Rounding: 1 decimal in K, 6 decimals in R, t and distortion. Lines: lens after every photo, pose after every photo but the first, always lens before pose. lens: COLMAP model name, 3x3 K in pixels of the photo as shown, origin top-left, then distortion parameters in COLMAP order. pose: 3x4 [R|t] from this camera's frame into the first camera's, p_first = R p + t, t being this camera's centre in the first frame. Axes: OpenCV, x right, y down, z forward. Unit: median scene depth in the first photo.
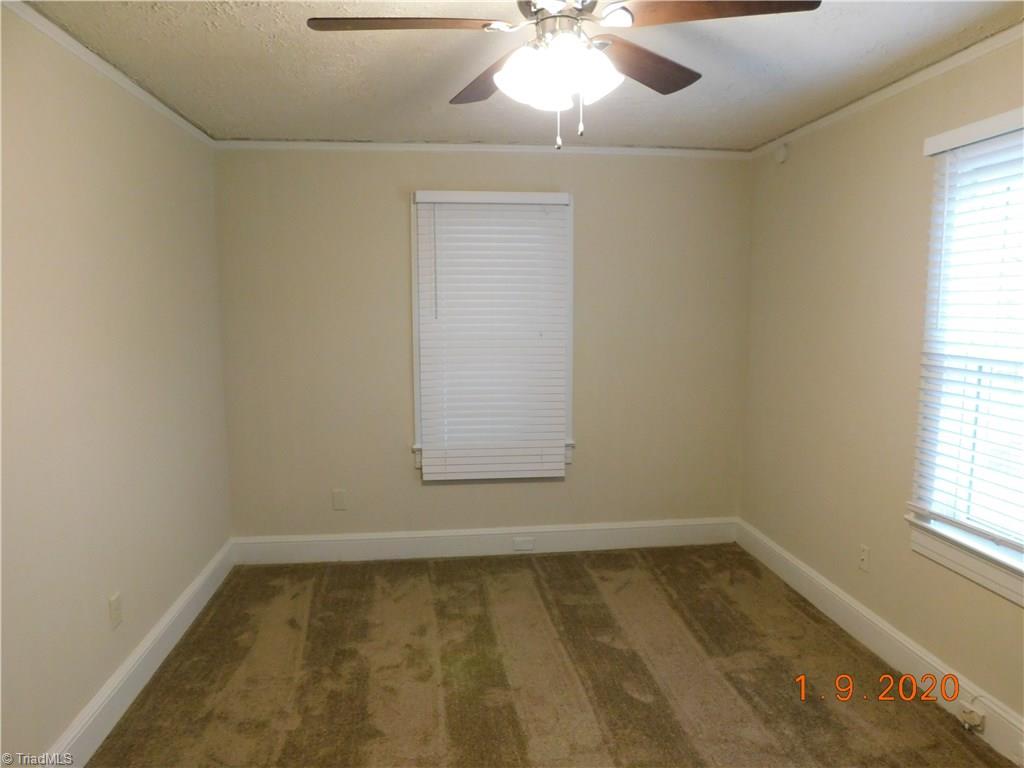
lens RADIAL K [[688.1, 0, 505.0], [0, 688.1, 390.6], [0, 0, 1]] dist [-0.006539, -0.001372]
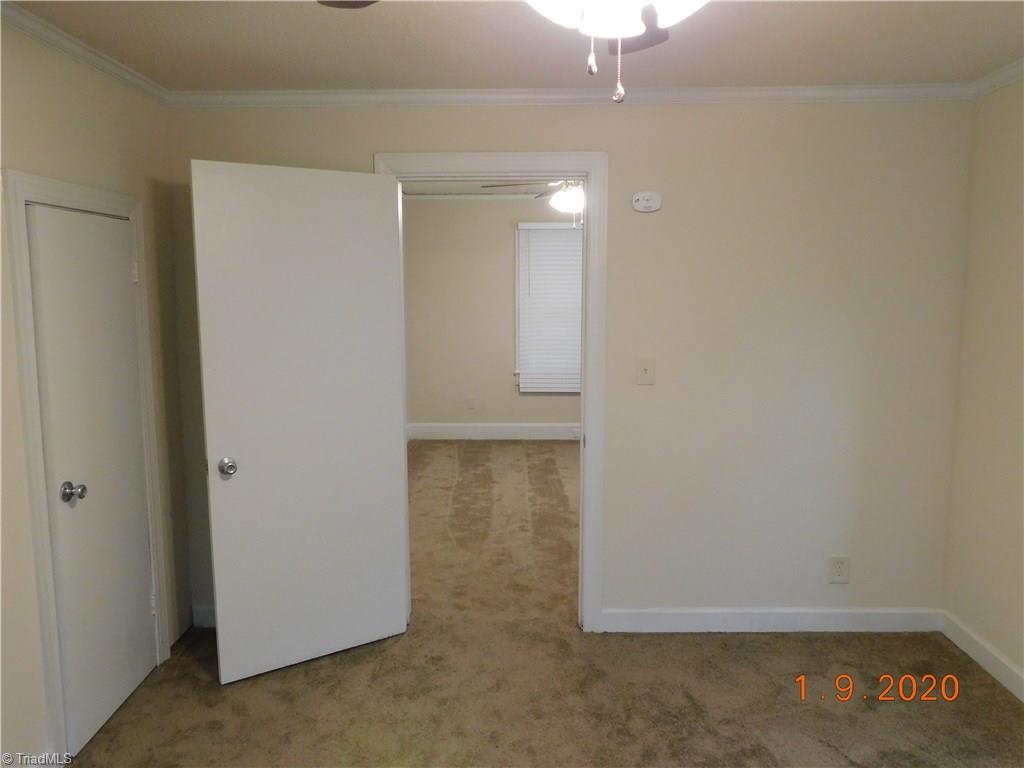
lens RADIAL K [[759.0, 0, 511.0], [0, 759.0, 381.5], [0, 0, 1]] dist [-0.009058, 0.008305]
pose [[0.991036, 0.016042, -0.132632, 0.110437], [-0.016290, 0.999867, -0.000783, 0.109733], [0.132602, 0.002937, 0.991165, -0.884725]]
